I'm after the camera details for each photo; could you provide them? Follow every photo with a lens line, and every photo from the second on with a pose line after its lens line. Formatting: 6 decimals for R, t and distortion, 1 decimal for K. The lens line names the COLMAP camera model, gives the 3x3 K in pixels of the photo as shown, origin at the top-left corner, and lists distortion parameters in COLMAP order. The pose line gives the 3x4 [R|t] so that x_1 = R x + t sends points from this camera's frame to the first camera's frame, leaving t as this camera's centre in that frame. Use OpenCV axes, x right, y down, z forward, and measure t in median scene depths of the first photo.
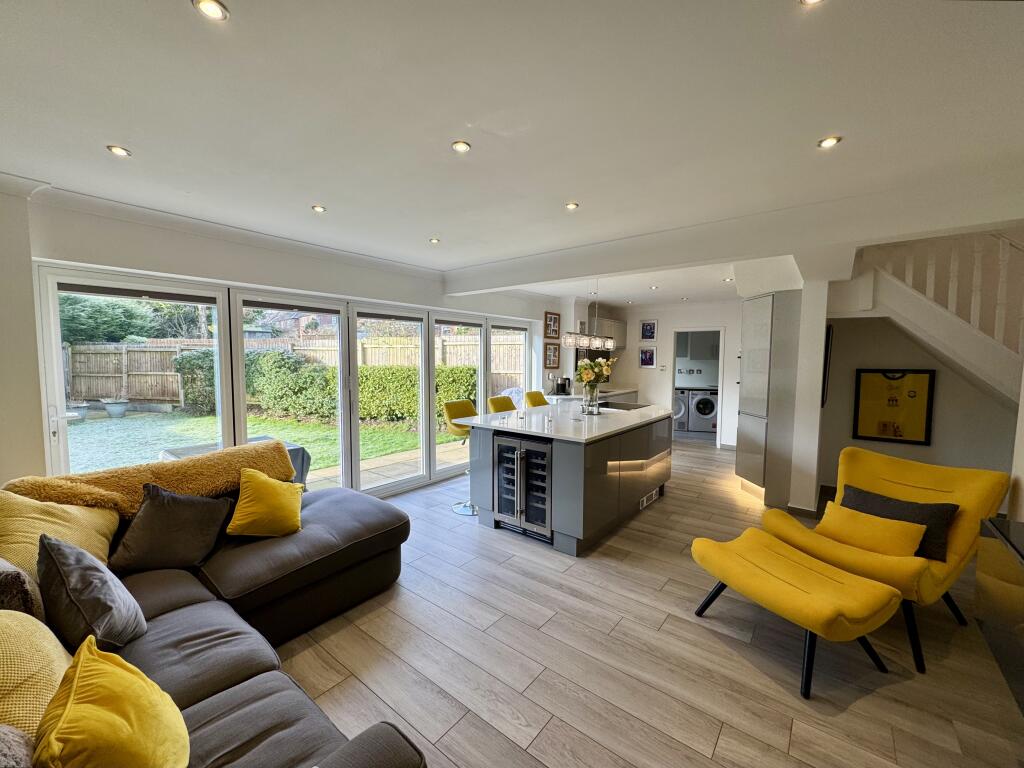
lens RADIAL K [[409.6, 0, 512.0], [0, 409.6, 384.0], [0, 0, 1]] dist [-0.000959, -0.000297]
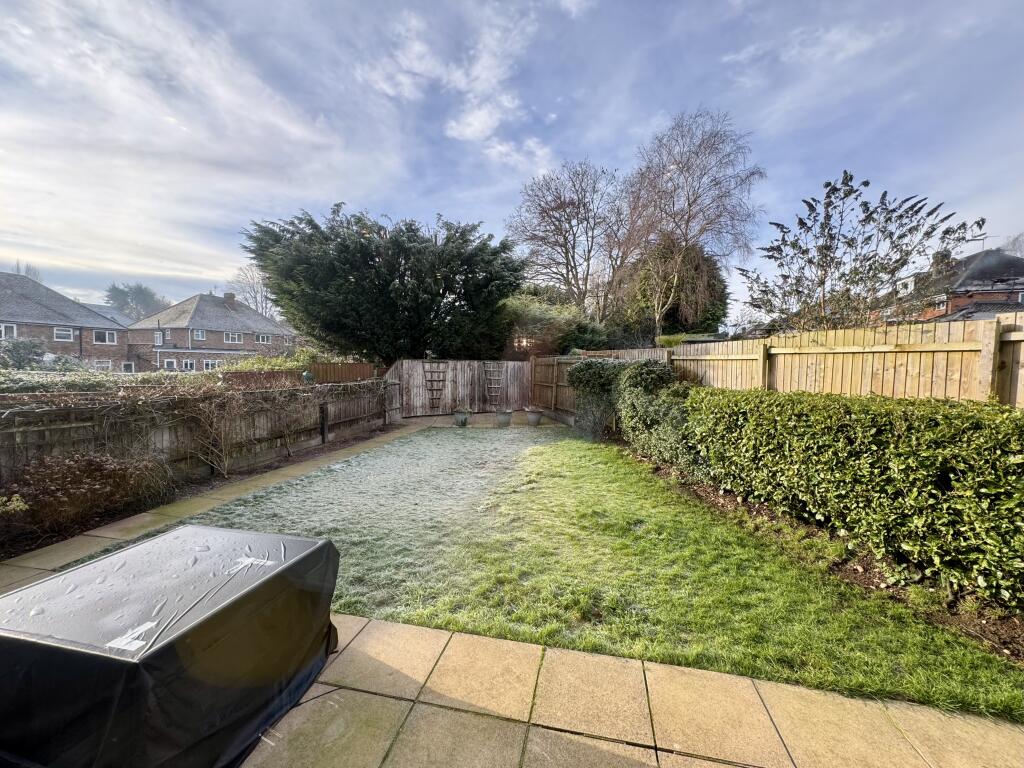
lens RADIAL K [[409.6, 0, 512.0], [0, 409.6, 384.0], [0, 0, 1]] dist [-0.000959, -0.000297]
pose [[0.455539, 0.043639, -0.889146, -0.128596], [-0.072469, 0.997301, 0.011818, -0.086765], [0.887261, 0.059052, 0.457472, 1.196549]]
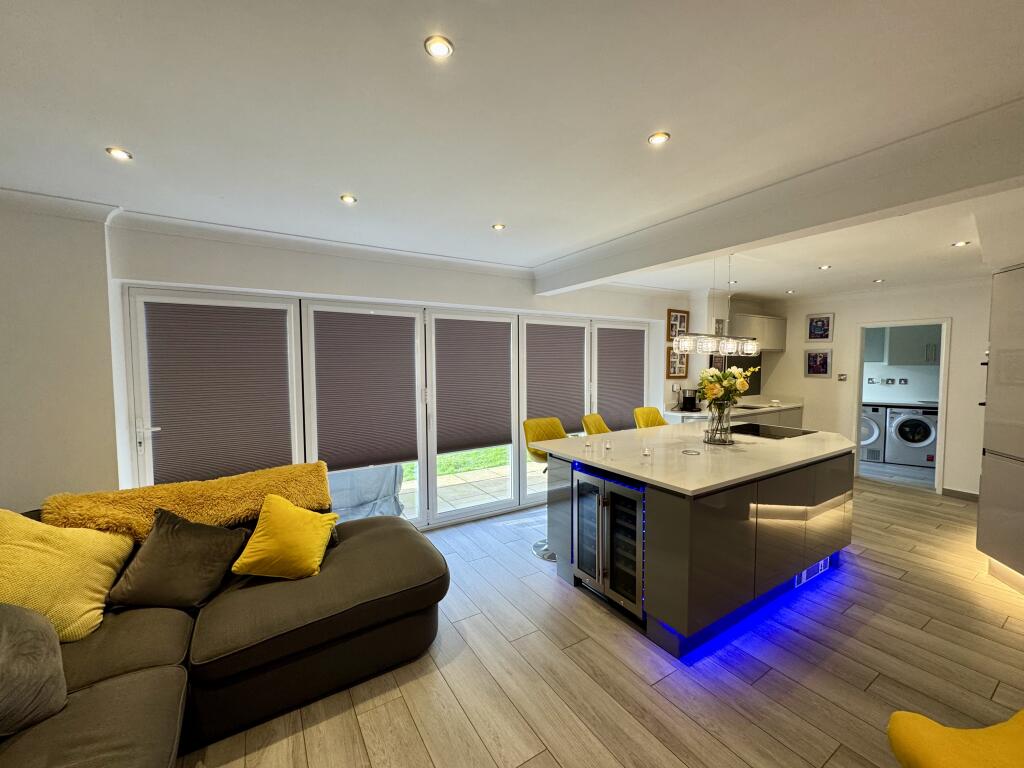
lens RADIAL K [[406.8, 0, 512.0], [0, 406.8, 384.0], [0, 0, 1]] dist [-0.001890, -0.000263]
pose [[0.943278, 0.008151, -0.331904, 0.081304], [-0.012428, 0.999865, -0.010764, -0.019548], [0.331772, 0.014278, 0.943252, 0.181905]]
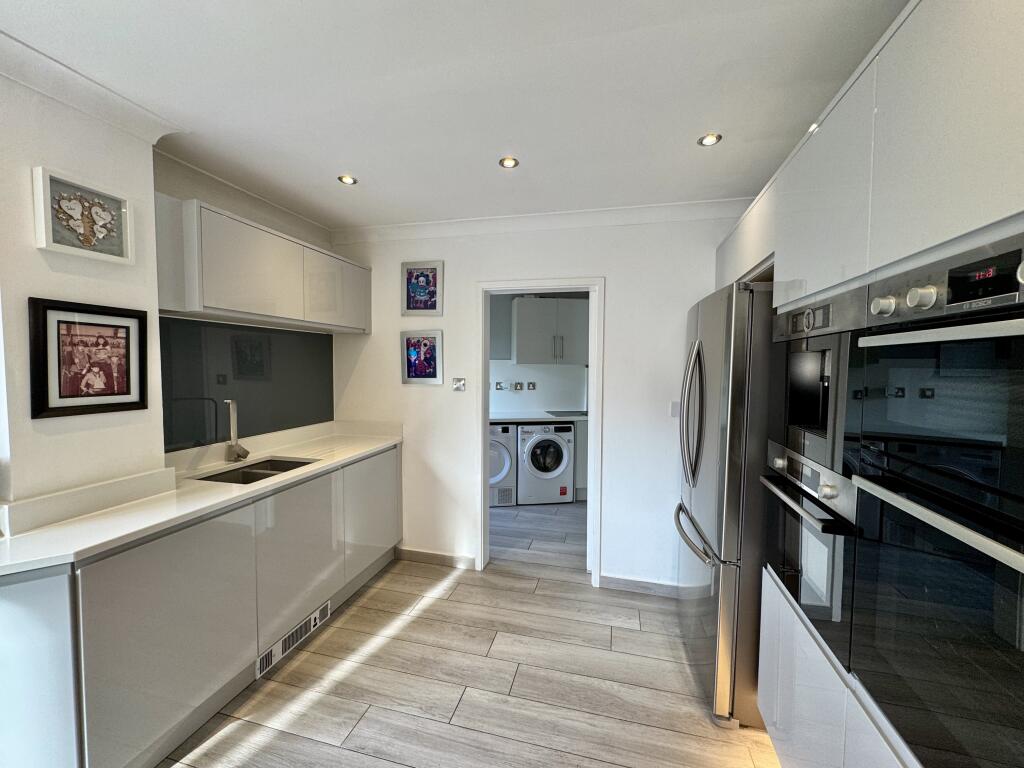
lens RADIAL K [[409.6, 0, 508.2], [0, 409.6, 382.9], [0, 0, 1]] dist [-0.000913, -0.000184]
pose [[0.916071, -0.018304, 0.400597, 0.428105], [0.025791, 0.999579, -0.013305, -0.057304], [-0.400185, 0.022520, 0.916158, 1.048452]]
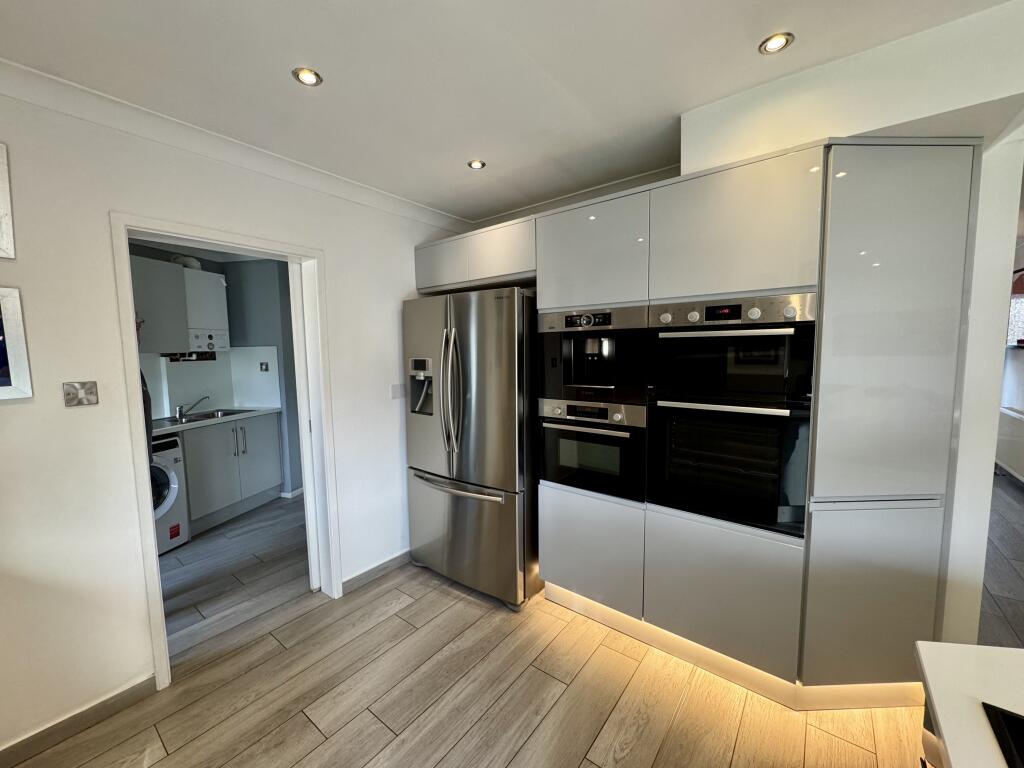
lens RADIAL K [[409.6, 0, 512.0], [0, 409.6, 384.0], [0, 0, 1]] dist [-0.000959, -0.000297]
pose [[-0.010997, -0.095078, 0.995409, 0.260924], [0.080358, 0.992166, 0.095656, -0.077860], [-0.996705, 0.081041, -0.003270, 1.312114]]
